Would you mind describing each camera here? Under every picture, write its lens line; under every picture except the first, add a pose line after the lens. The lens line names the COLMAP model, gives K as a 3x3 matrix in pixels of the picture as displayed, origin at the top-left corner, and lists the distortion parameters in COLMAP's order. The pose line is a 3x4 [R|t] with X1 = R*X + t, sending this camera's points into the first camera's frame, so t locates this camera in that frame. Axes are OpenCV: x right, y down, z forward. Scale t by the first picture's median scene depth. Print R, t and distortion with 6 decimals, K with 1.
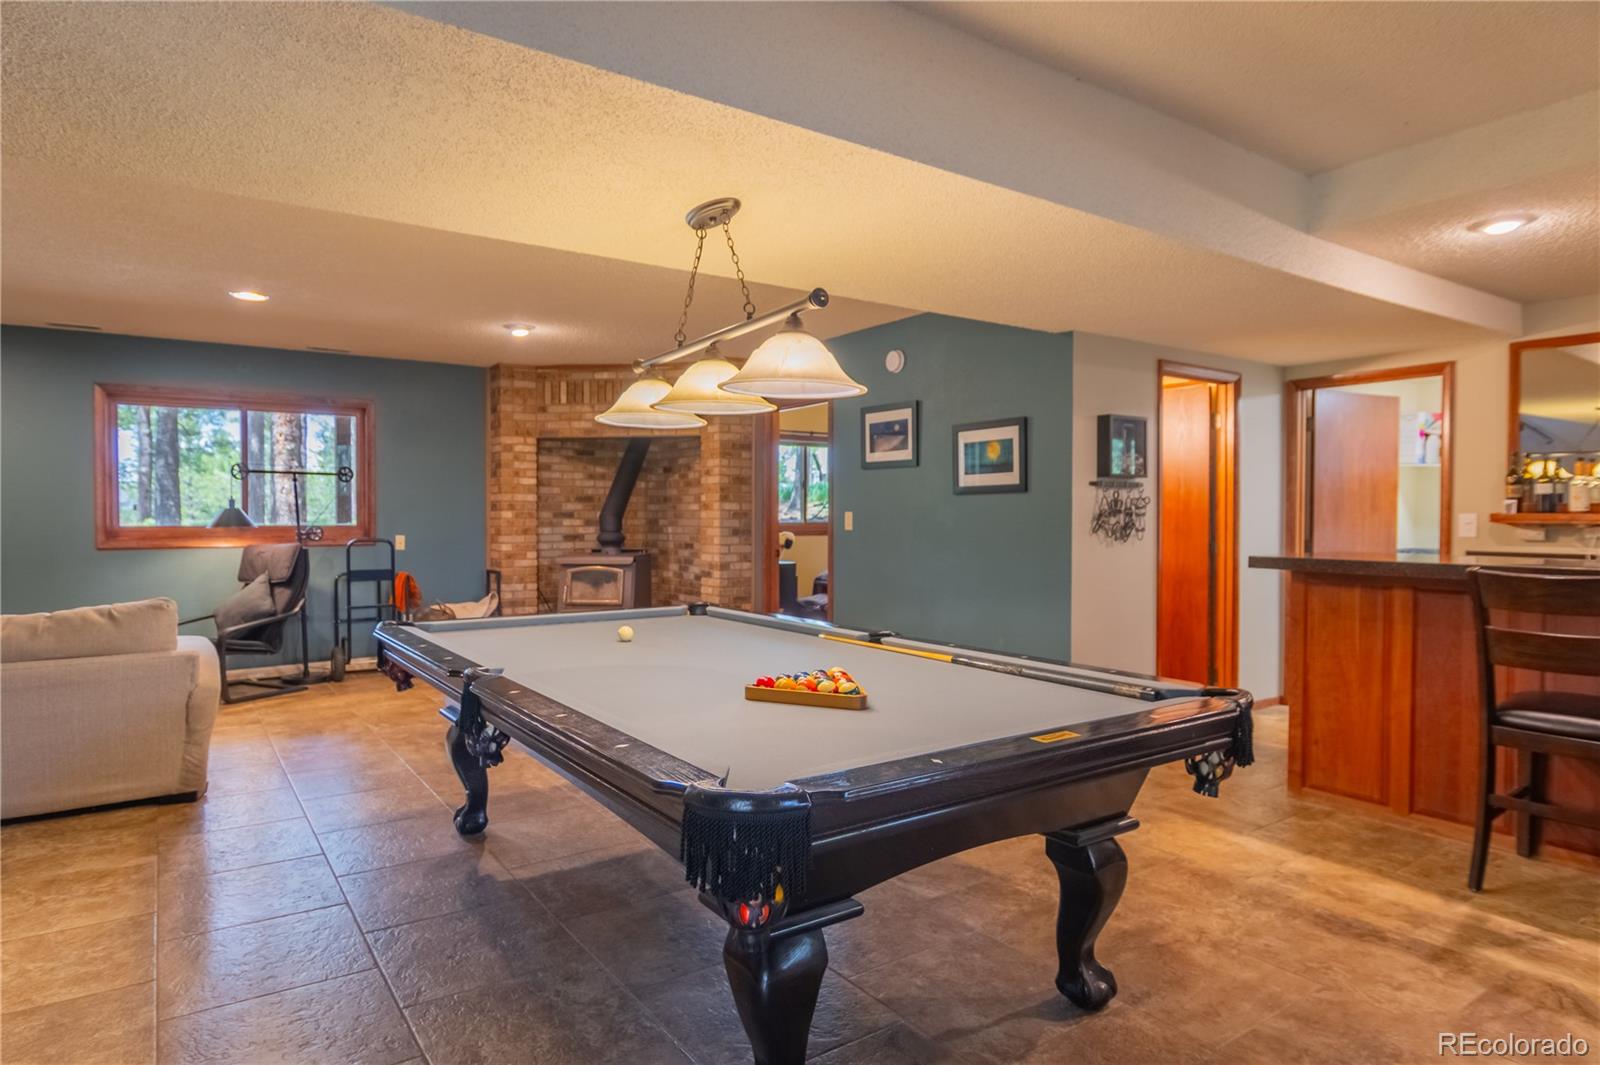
lens RADIAL K [[928.2, 0, 800.0], [0, 928.2, 532.4], [0, 0, 1]] dist [-0.001980, 0.000268]
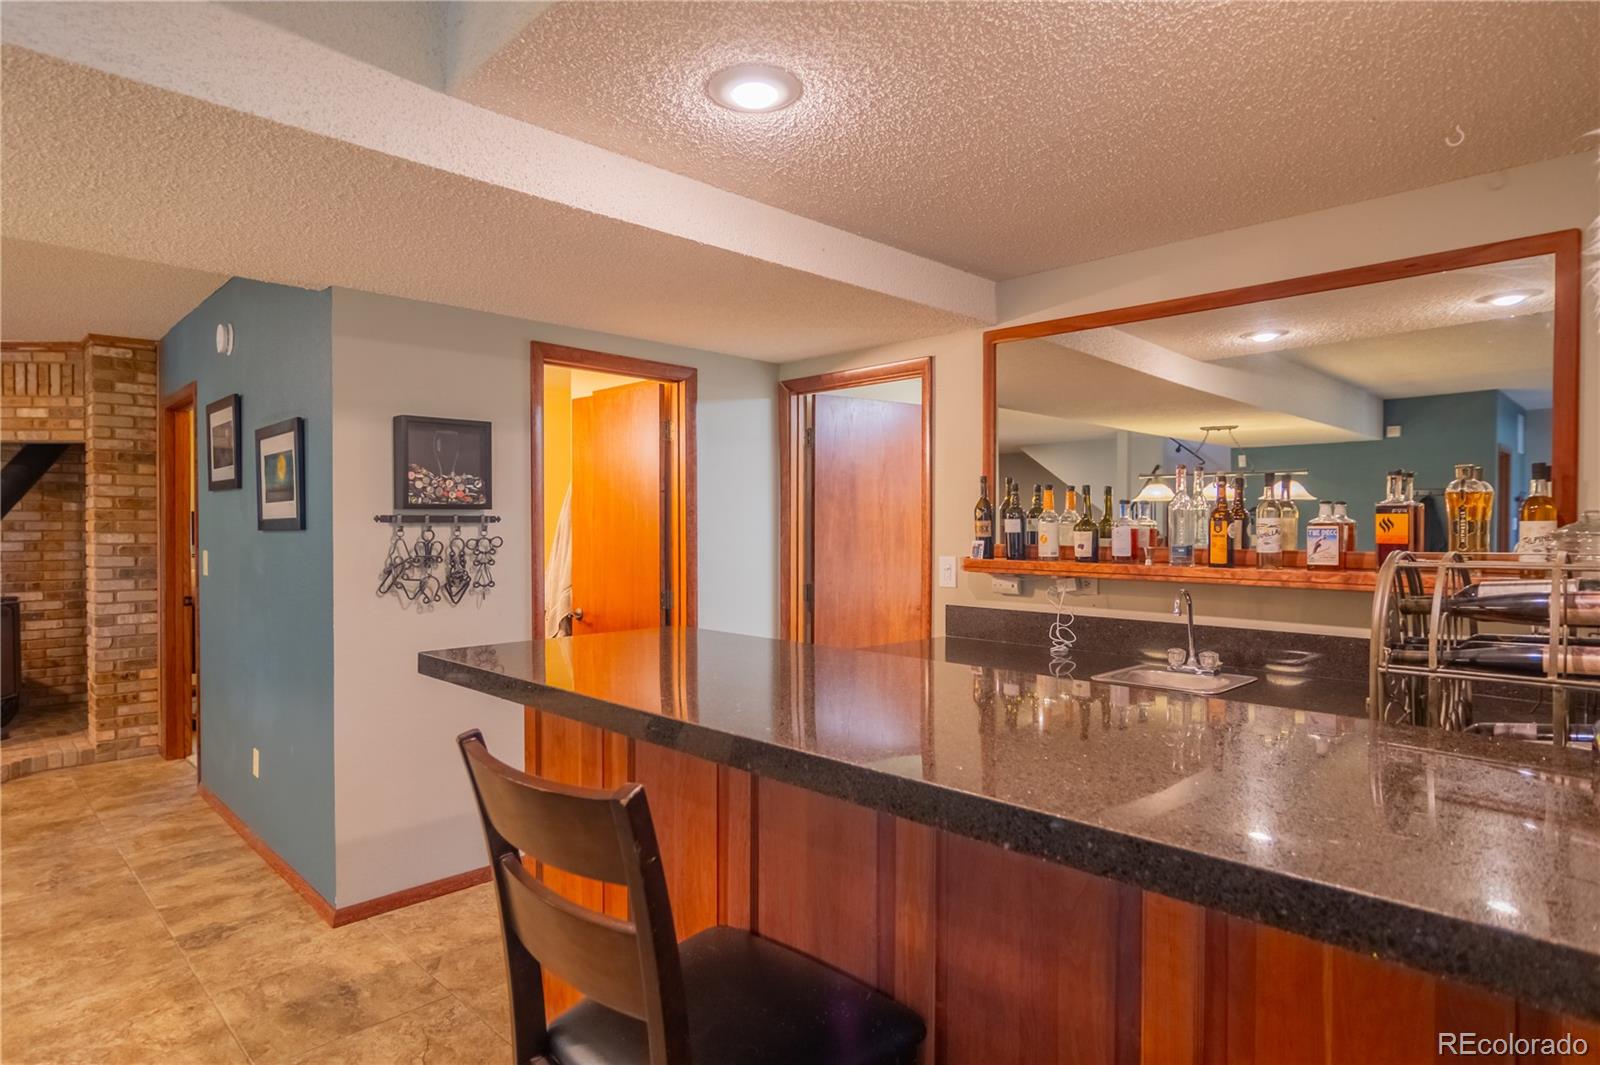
lens RADIAL K [[877.1, 0, 802.8], [0, 877.1, 533.9], [0, 0, 1]] dist [-0.000578, 0.000387]
pose [[0.985859, -0.004207, 0.167522, 0.476128], [0.005194, 0.999972, -0.005449, -0.034842], [-0.167494, 0.006242, 0.985853, 0.305667]]
